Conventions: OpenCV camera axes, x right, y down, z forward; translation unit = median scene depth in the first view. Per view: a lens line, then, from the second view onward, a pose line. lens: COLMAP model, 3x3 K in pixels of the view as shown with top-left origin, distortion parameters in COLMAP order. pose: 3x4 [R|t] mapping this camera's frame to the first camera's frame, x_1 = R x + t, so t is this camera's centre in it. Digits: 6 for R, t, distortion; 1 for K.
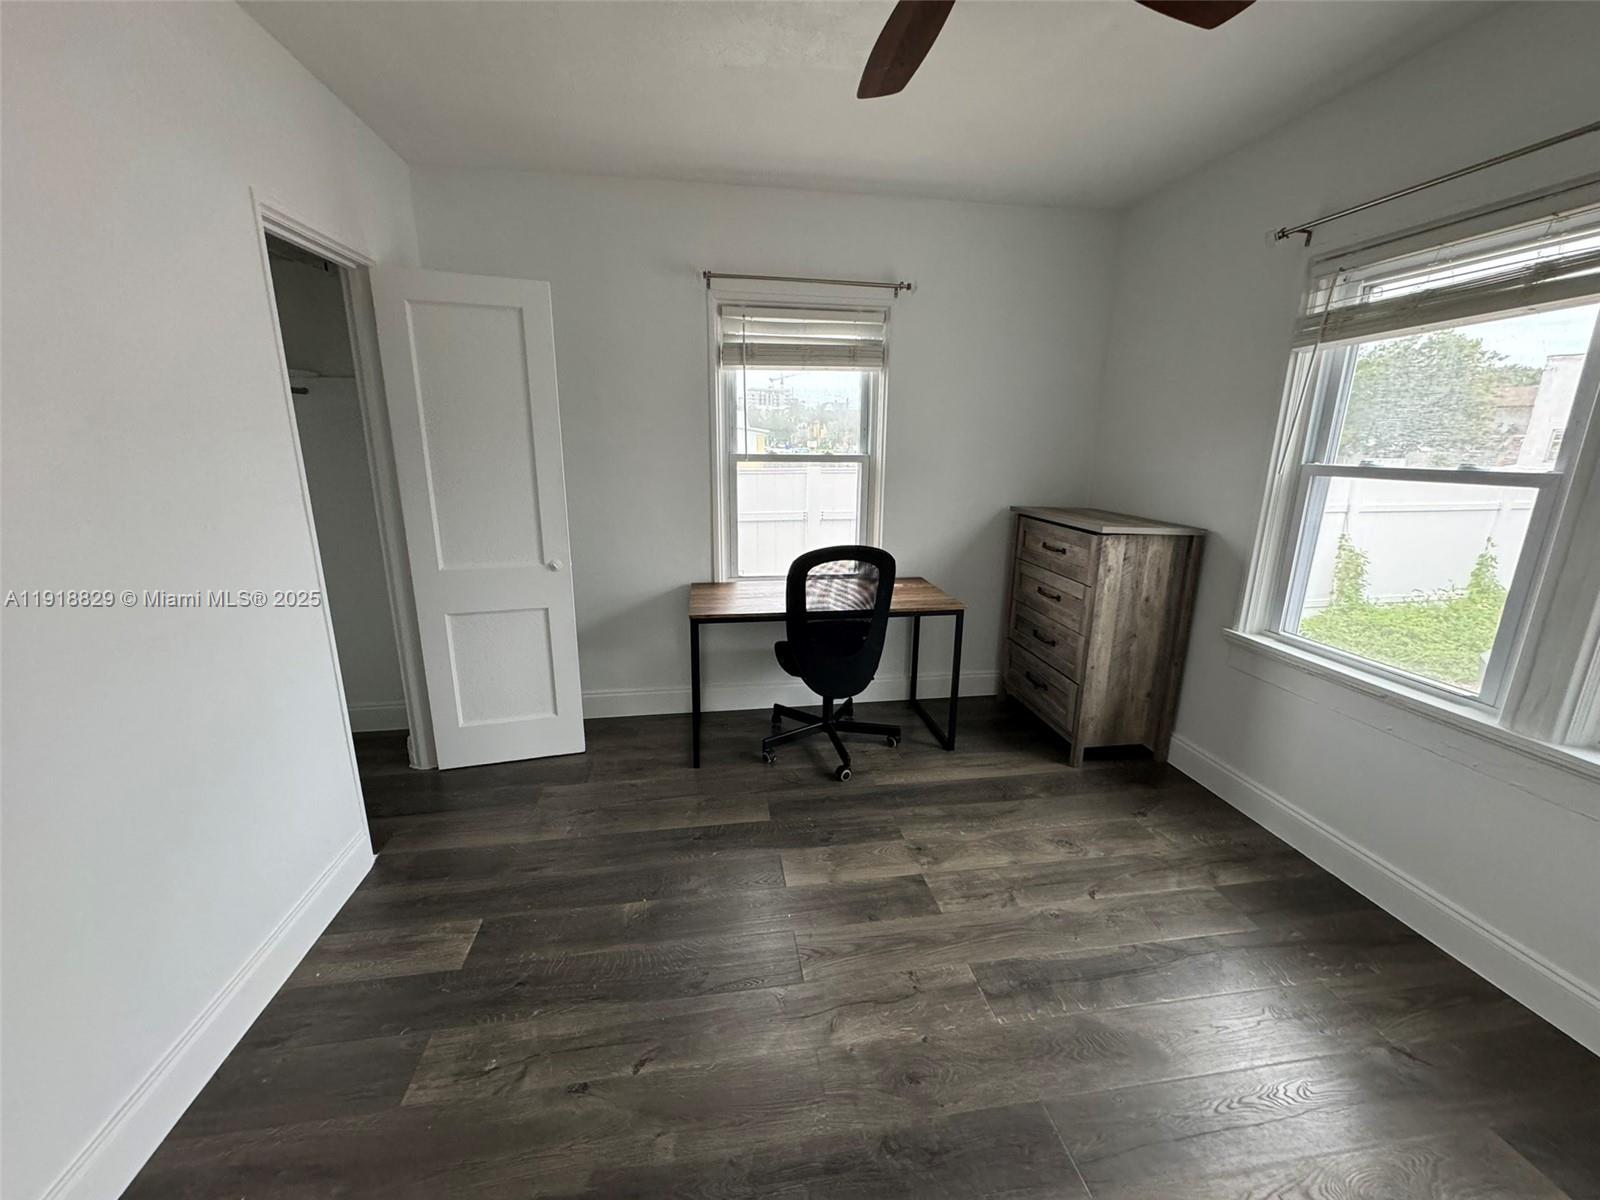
lens RADIAL K [[632.6, 0, 797.5], [0, 632.6, 600.1], [0, 0, 1]] dist [-0.007073, 0.000577]
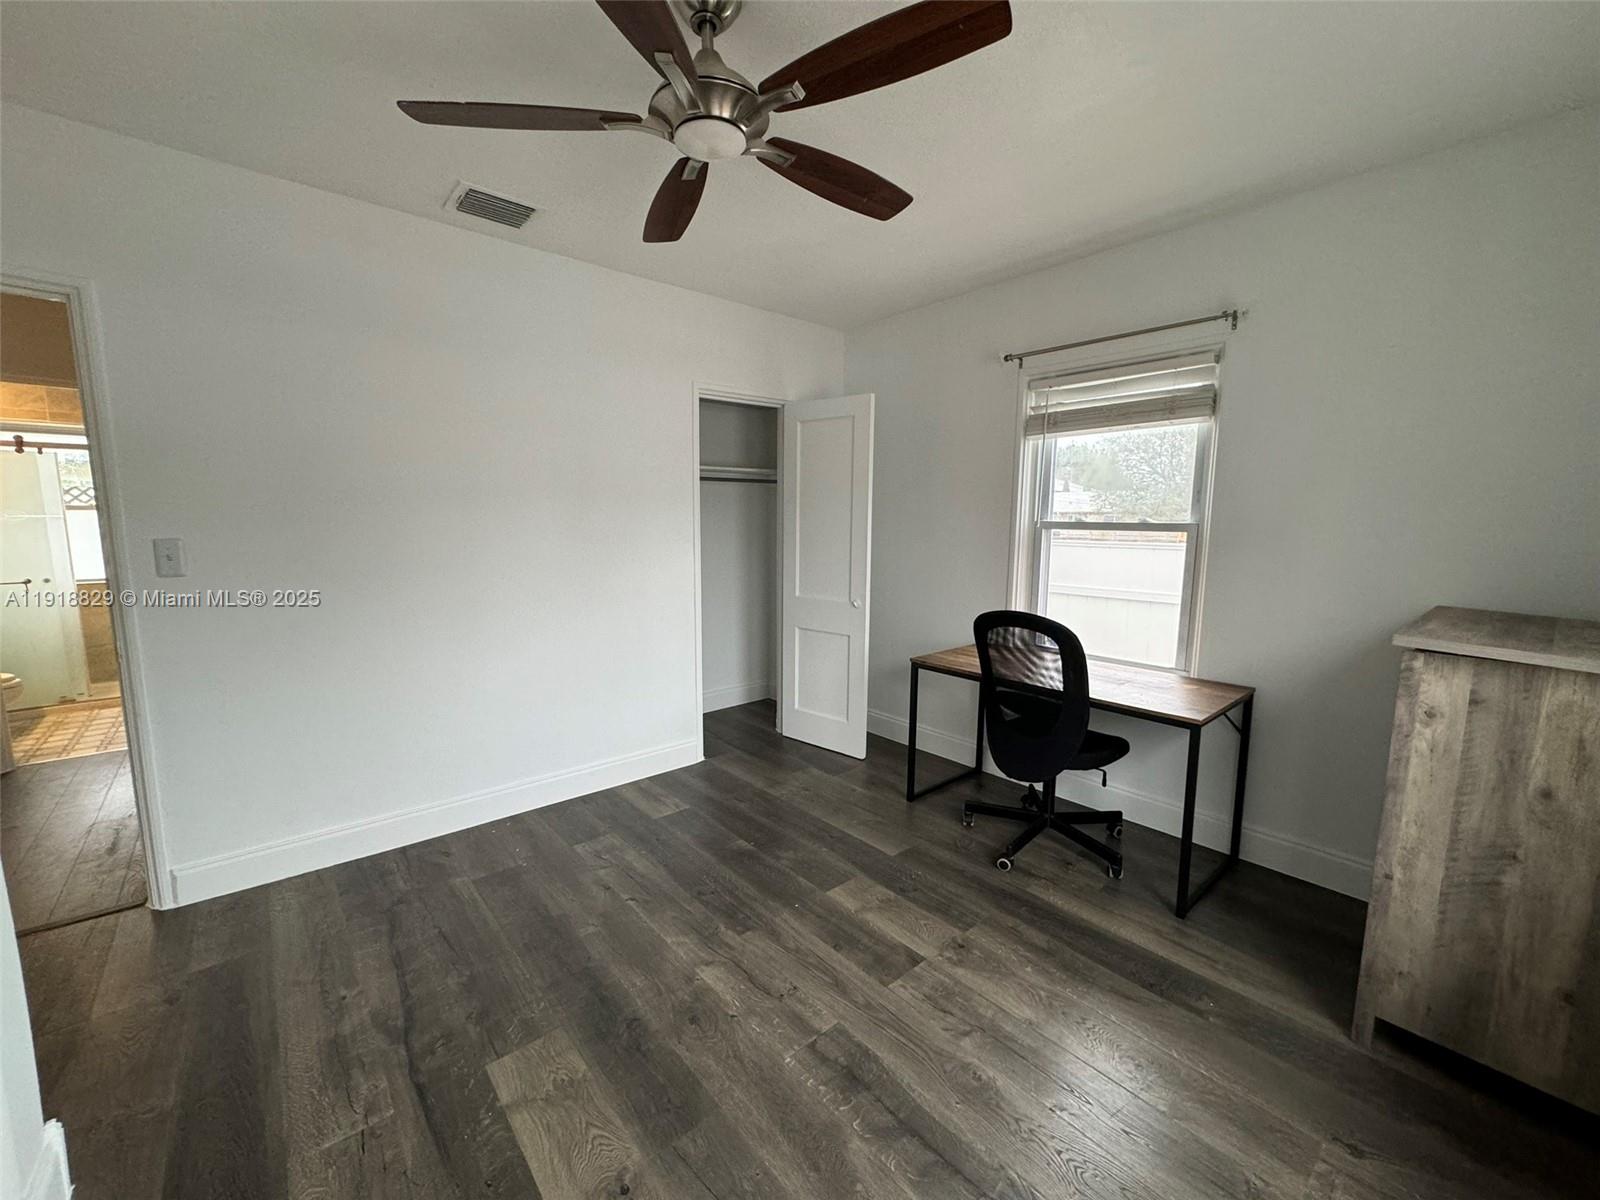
lens RADIAL K [[632.6, 0, 798.6], [0, 632.6, 601.4], [0, 0, 1]] dist [-0.007073, 0.000577]
pose [[0.535372, 0.106787, -0.837839, 0.644046], [-0.209429, 0.977781, -0.009201, -0.022016], [0.818240, 0.180394, 0.545840, 0.199382]]
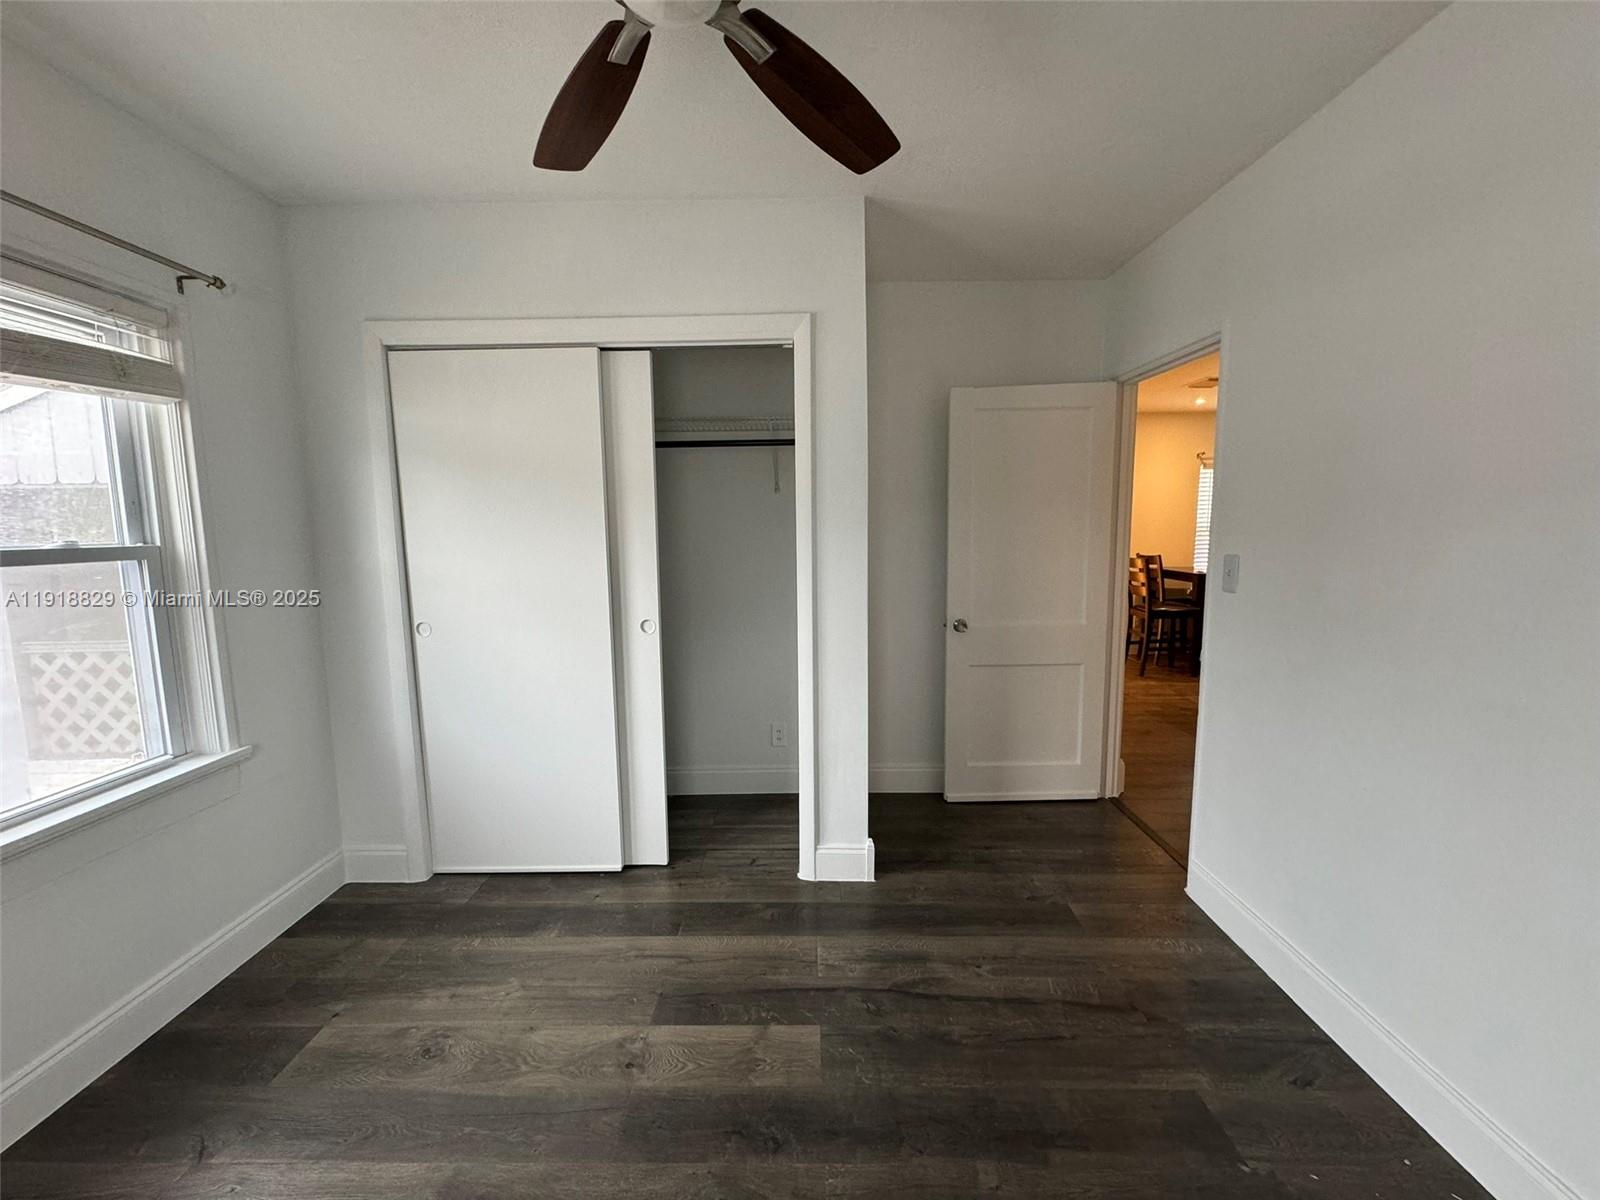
lens RADIAL K [[632.6, 0, 798.1], [0, 632.6, 596.4], [0, 0, 1]] dist [-0.007073, 0.000577]
pose [[-0.987158, -0.017753, 0.158757, -0.023623], [0.039740, 0.935273, 0.351690, -0.192606], [-0.154724, 0.353483, -0.922556, 0.804438]]
